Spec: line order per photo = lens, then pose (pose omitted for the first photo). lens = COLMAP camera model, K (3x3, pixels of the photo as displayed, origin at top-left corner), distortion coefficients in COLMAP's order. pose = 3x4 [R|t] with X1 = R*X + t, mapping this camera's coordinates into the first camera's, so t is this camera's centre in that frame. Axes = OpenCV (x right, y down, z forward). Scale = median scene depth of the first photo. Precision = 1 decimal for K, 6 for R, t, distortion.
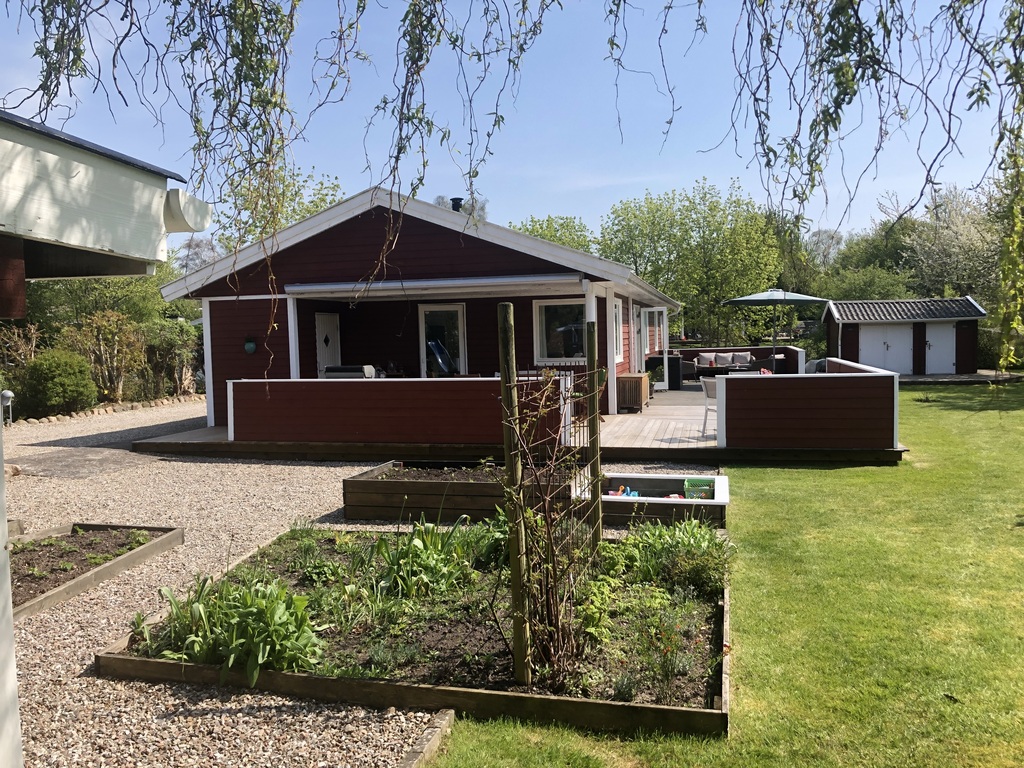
lens RADIAL K [[852.8, 0, 520.2], [0, 852.8, 385.1], [0, 0, 1]] dist [0.049359, -0.026576]
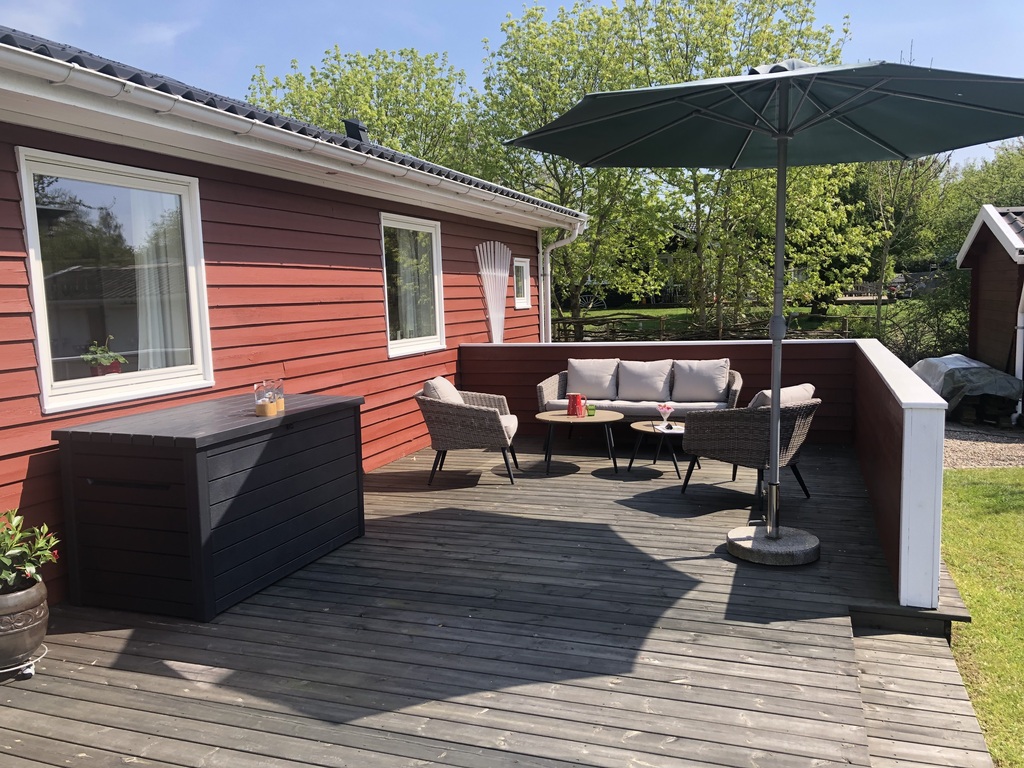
lens RADIAL K [[852.8, 0, 520.2], [0, 852.8, 385.1], [0, 0, 1]] dist [0.049359, -0.026576]
pose [[0.995554, 0.010728, -0.093581, 0.223444], [-0.006050, 0.998724, 0.050133, -0.044008], [0.094000, -0.049343, 0.994349, 0.695638]]
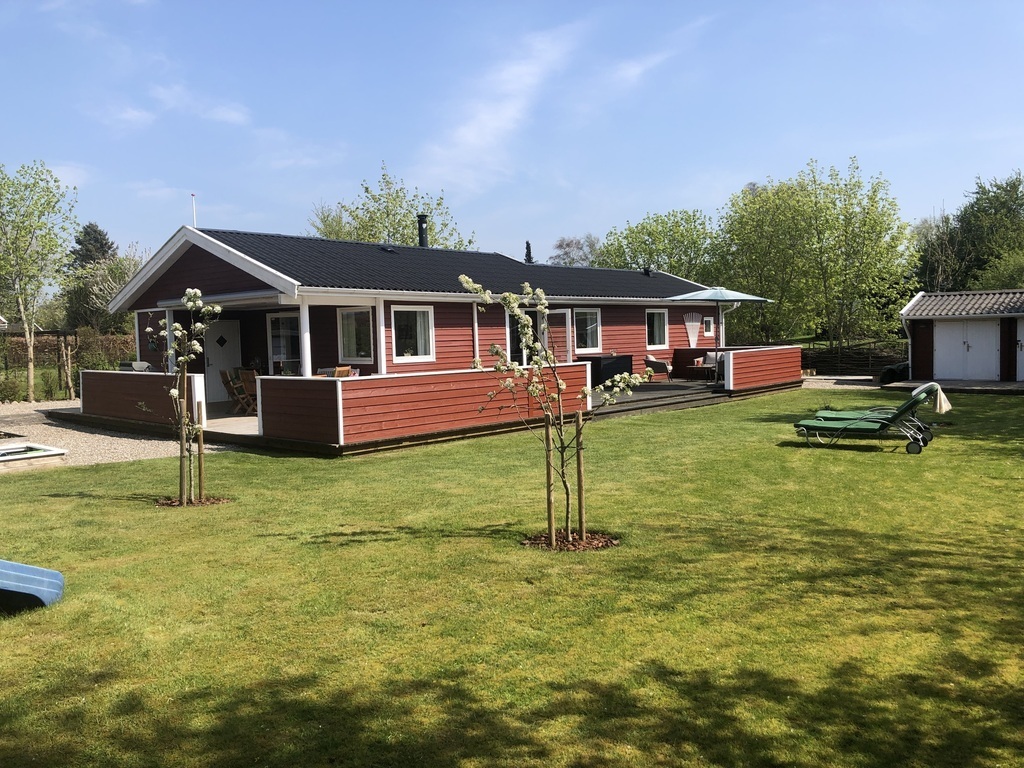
lens RADIAL K [[852.8, 0, 520.2], [0, 852.8, 385.1], [0, 0, 1]] dist [0.049359, -0.026576]
pose [[0.885126, 0.028490, -0.464478, 0.473249], [-0.023100, 0.999584, 0.017292, -0.013044], [0.464777, -0.004576, 0.885416, 0.058161]]
